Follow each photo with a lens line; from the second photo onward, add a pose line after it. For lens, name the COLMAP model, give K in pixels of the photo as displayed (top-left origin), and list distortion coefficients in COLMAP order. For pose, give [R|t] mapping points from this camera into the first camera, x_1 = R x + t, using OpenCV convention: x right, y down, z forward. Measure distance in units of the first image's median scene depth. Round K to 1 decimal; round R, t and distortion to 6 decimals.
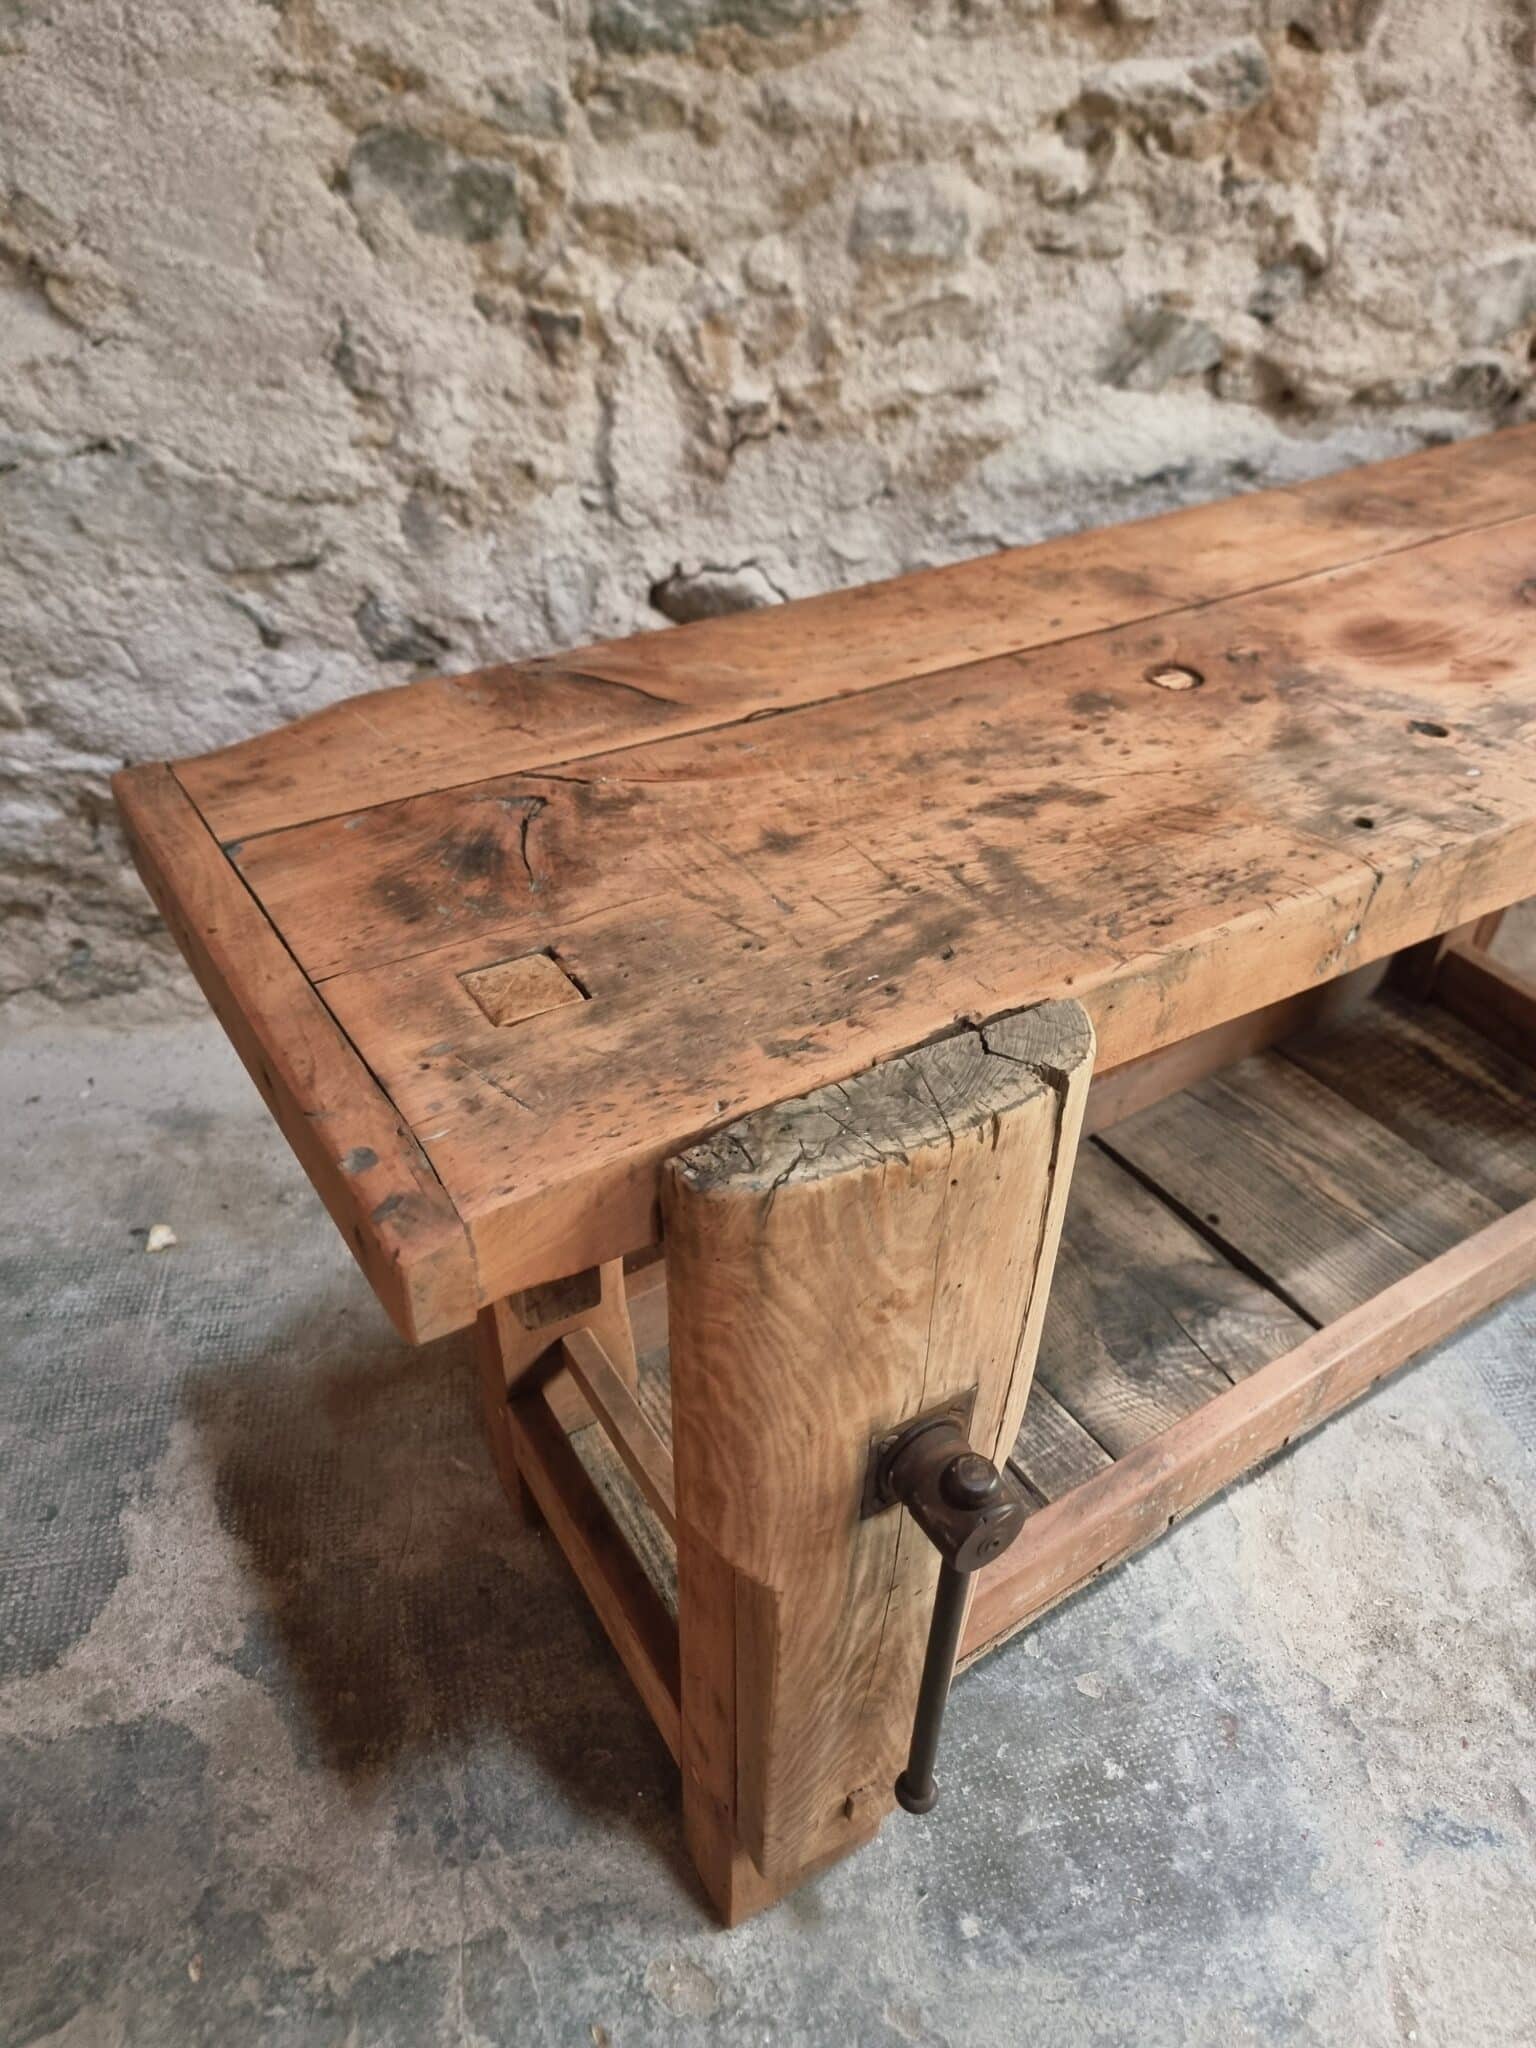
lens RADIAL K [[1438.5, 0, 744.9], [0, 1438.5, 1043.1], [0, 0, 1]] dist [0.053182, -0.060722]
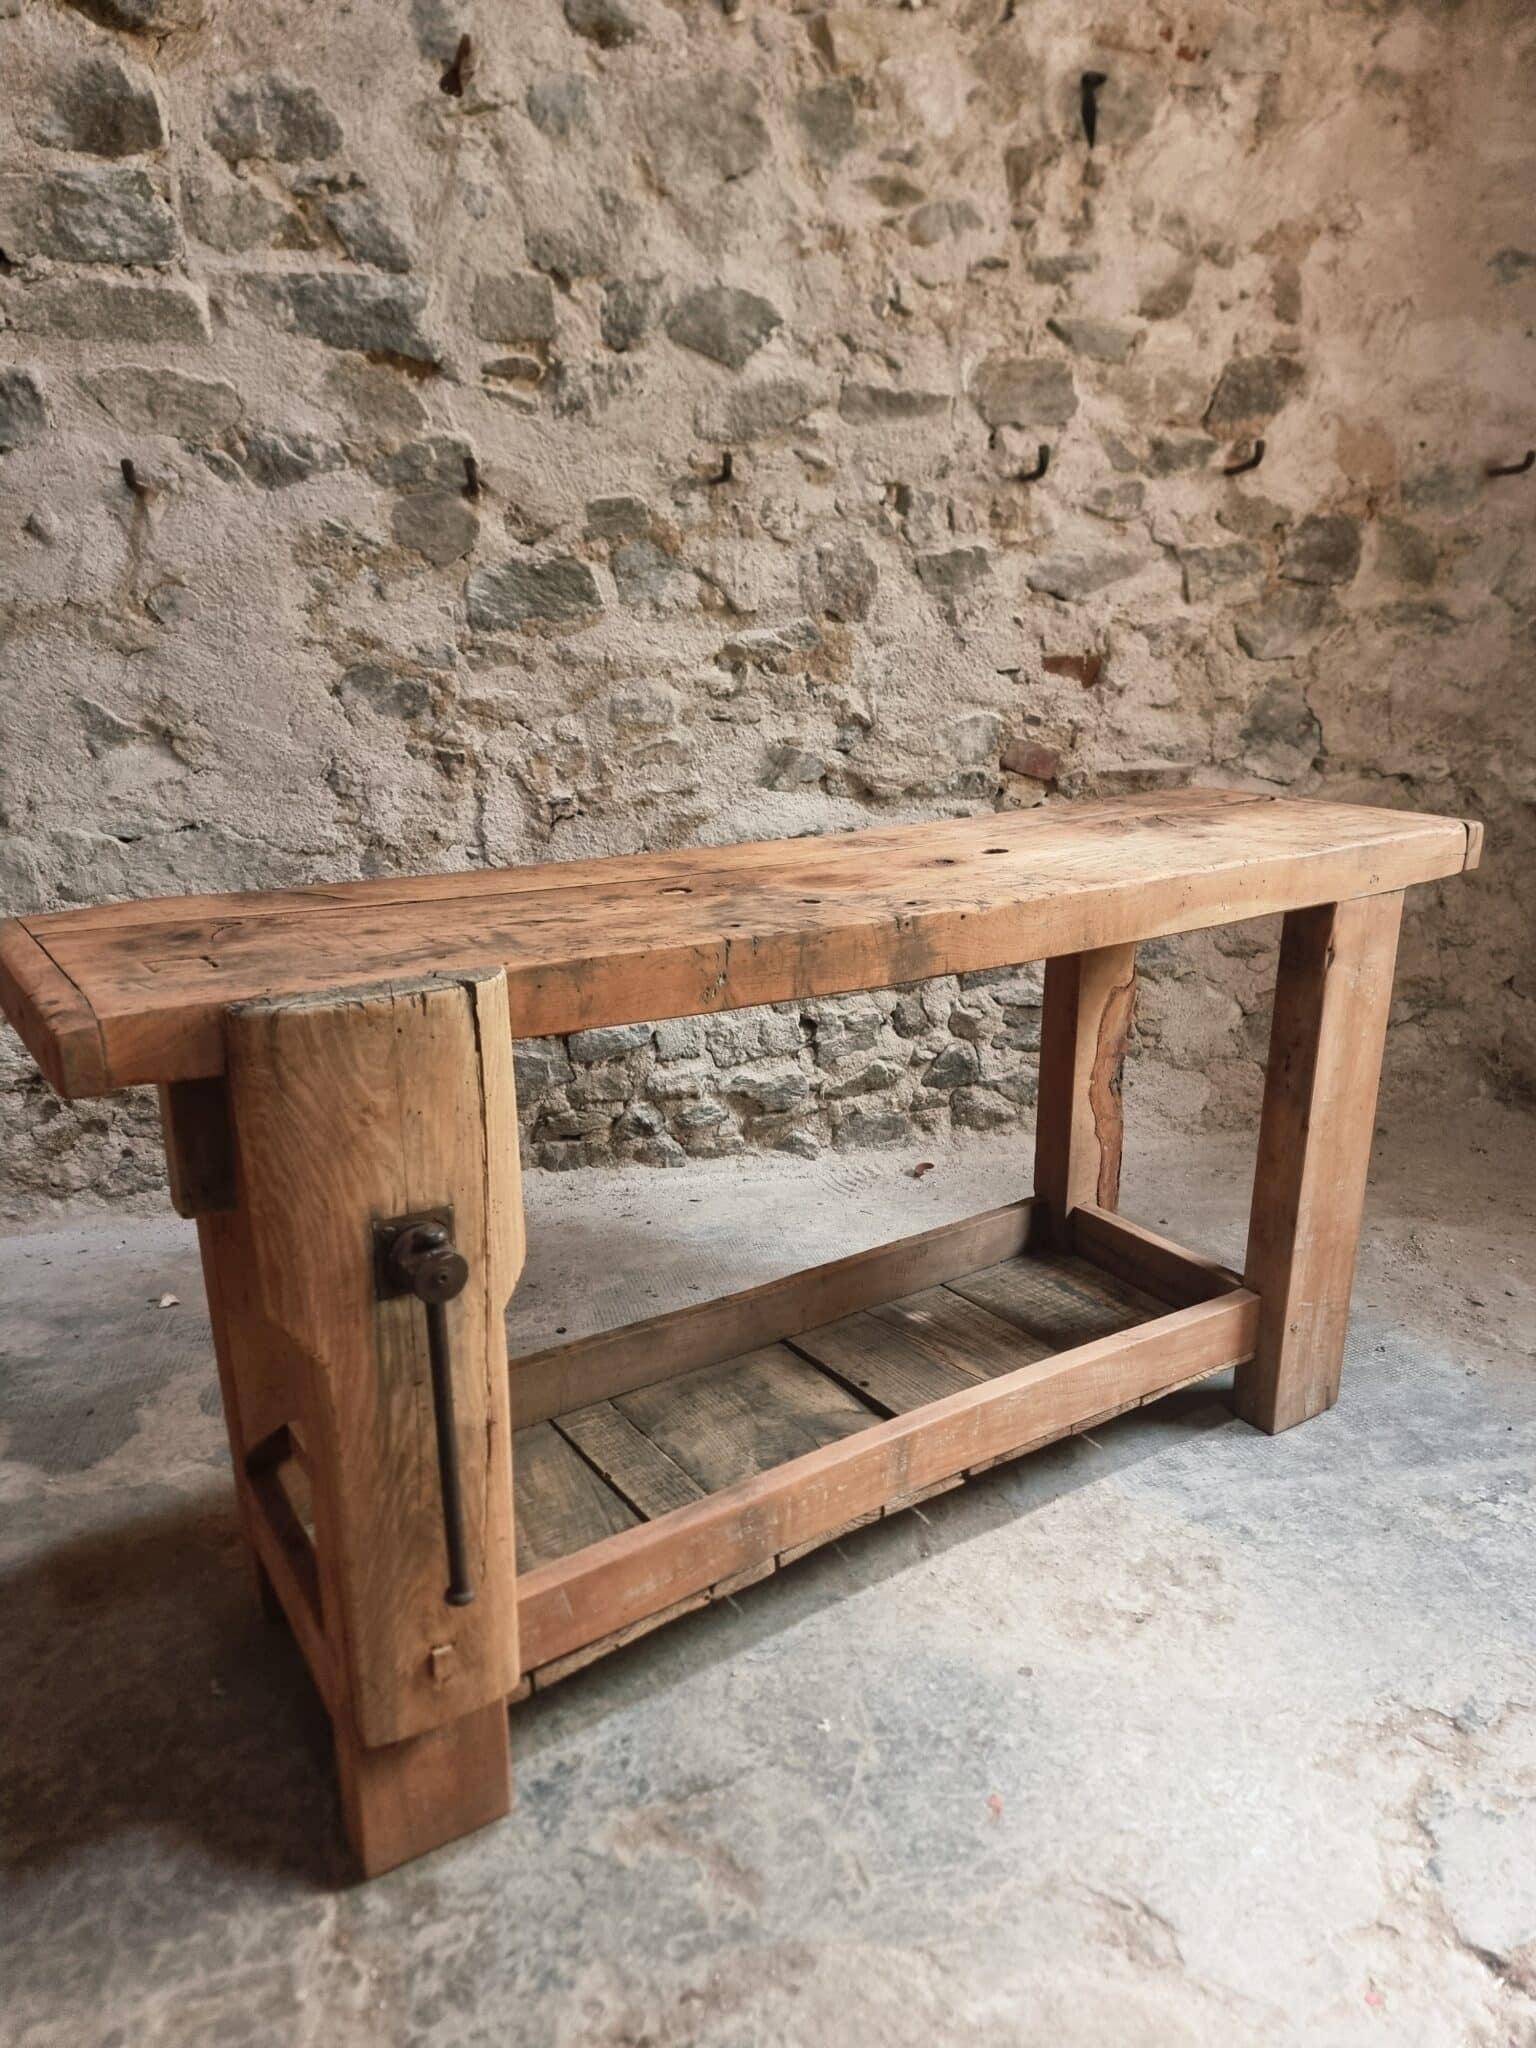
lens RADIAL K [[1423.5, 0, 742.6], [0, 1423.5, 1051.8], [0, 0, 1]] dist [0.073987, -0.078790]
pose [[0.998520, -0.042006, 0.034533, 0.161371], [0.052243, 0.917247, -0.394879, 0.583542], [-0.015088, 0.396098, 0.918084, -0.525273]]
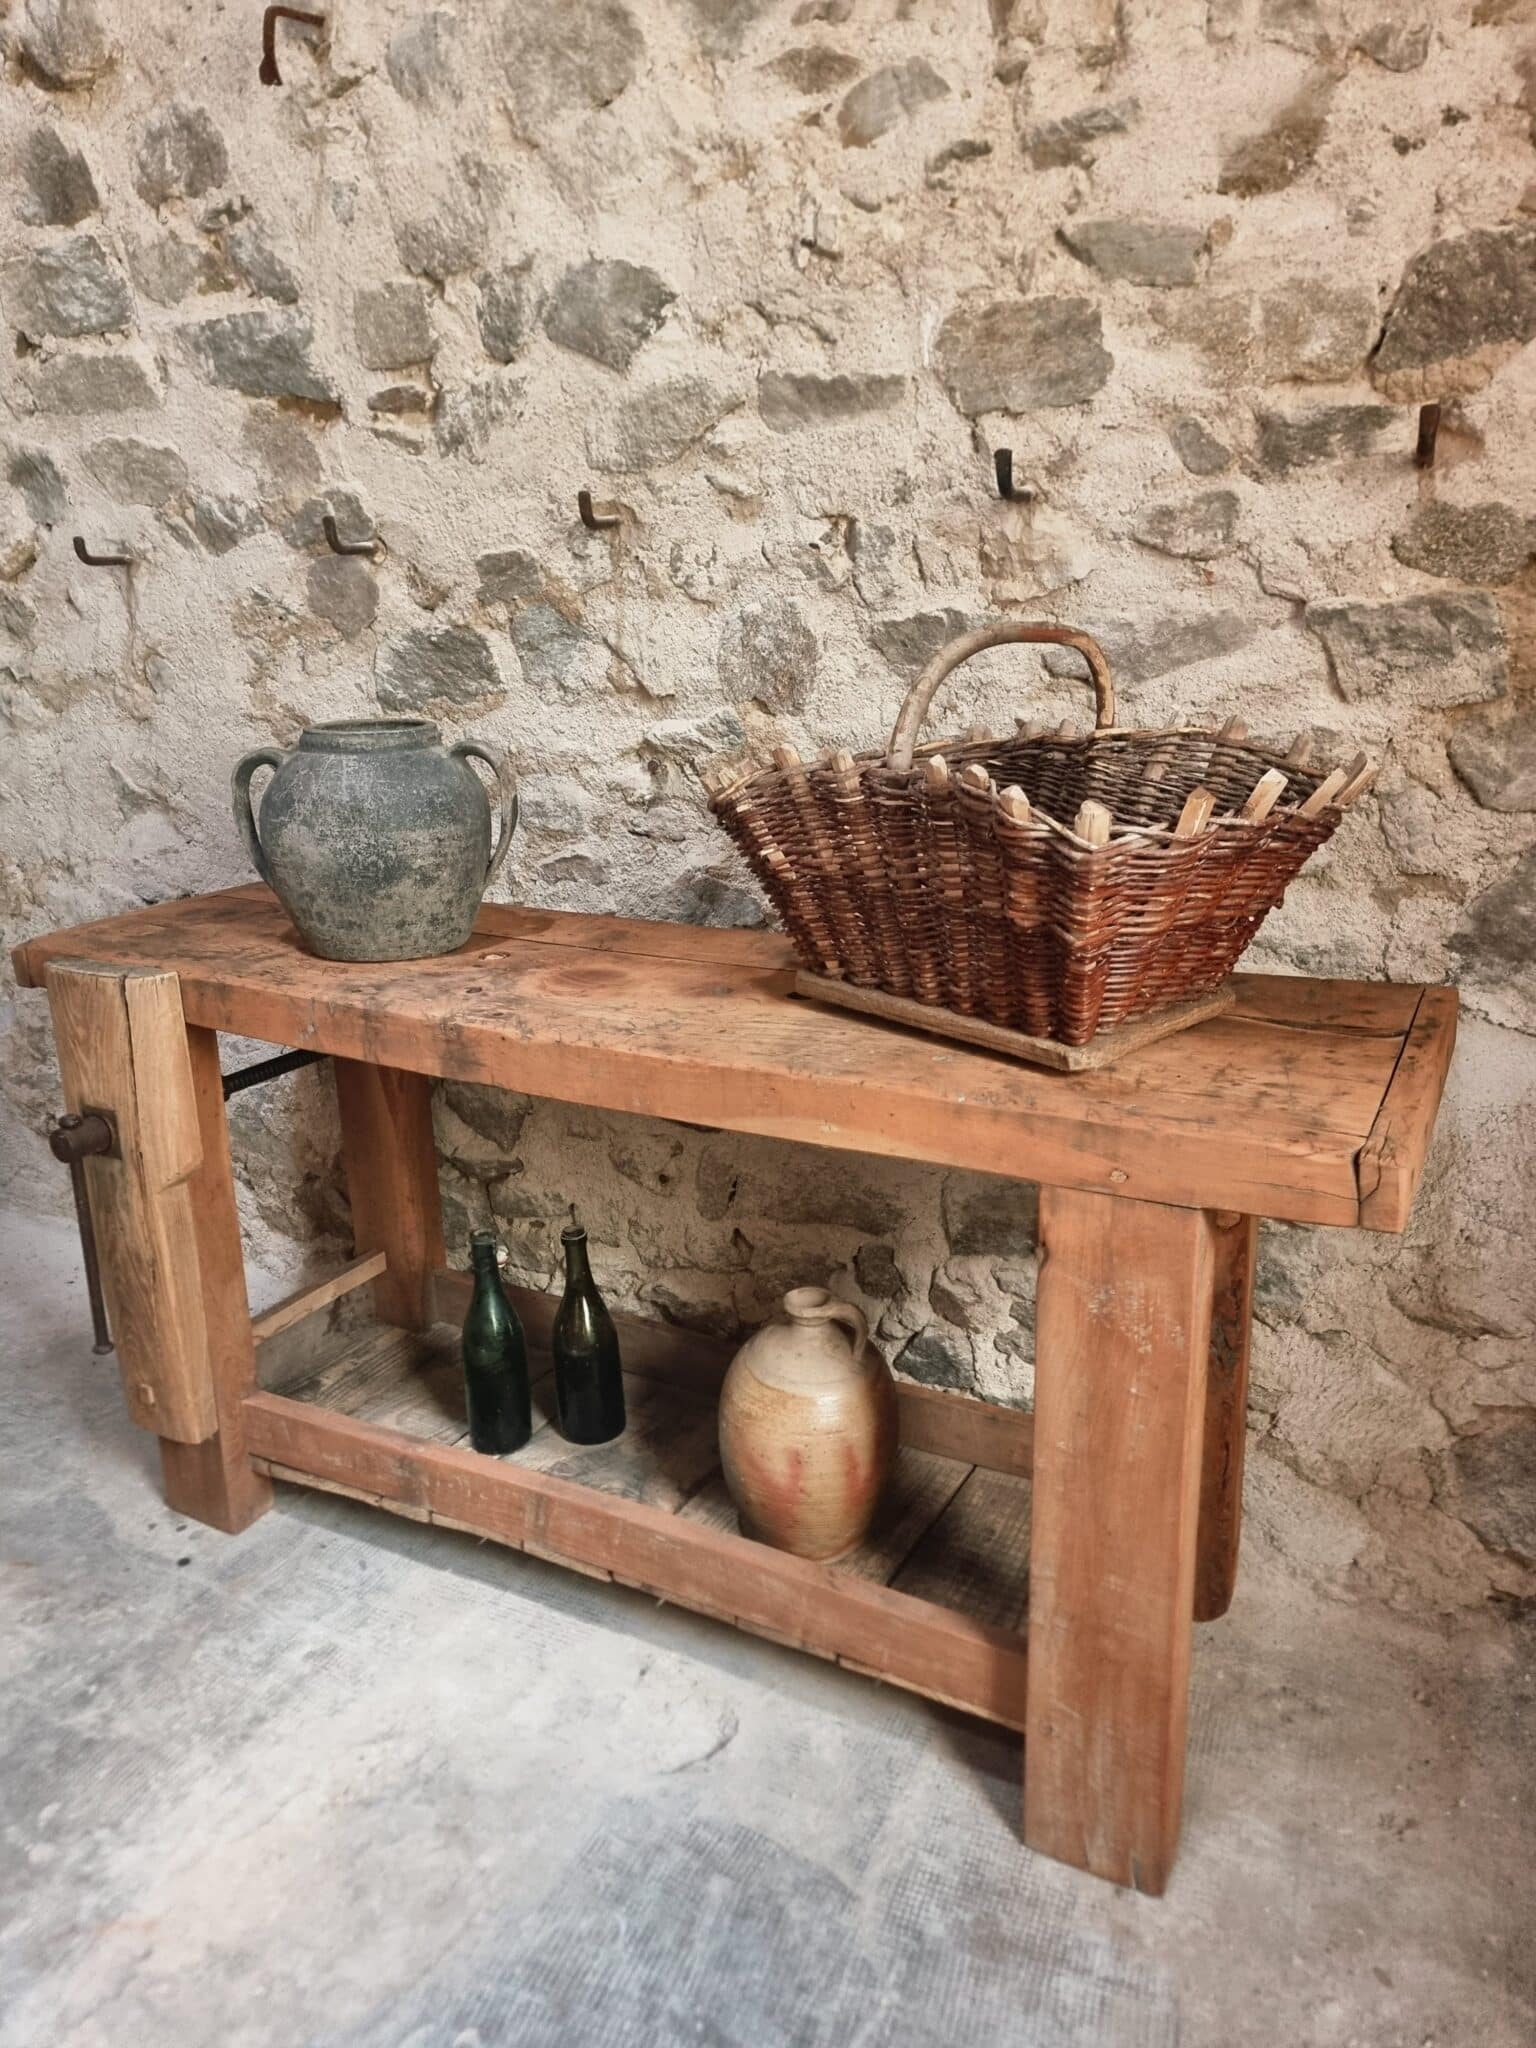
lens RADIAL K [[1415.1, 0, 759.8], [0, 1415.1, 1017.1], [0, 0, 1]] dist [0.075723, -0.078880]
pose [[0.800169, 0.137909, -0.583705, 1.156926], [-0.343998, 0.902750, -0.258280, -0.071758], [0.491320, 0.407461, 0.769792, 0.074189]]
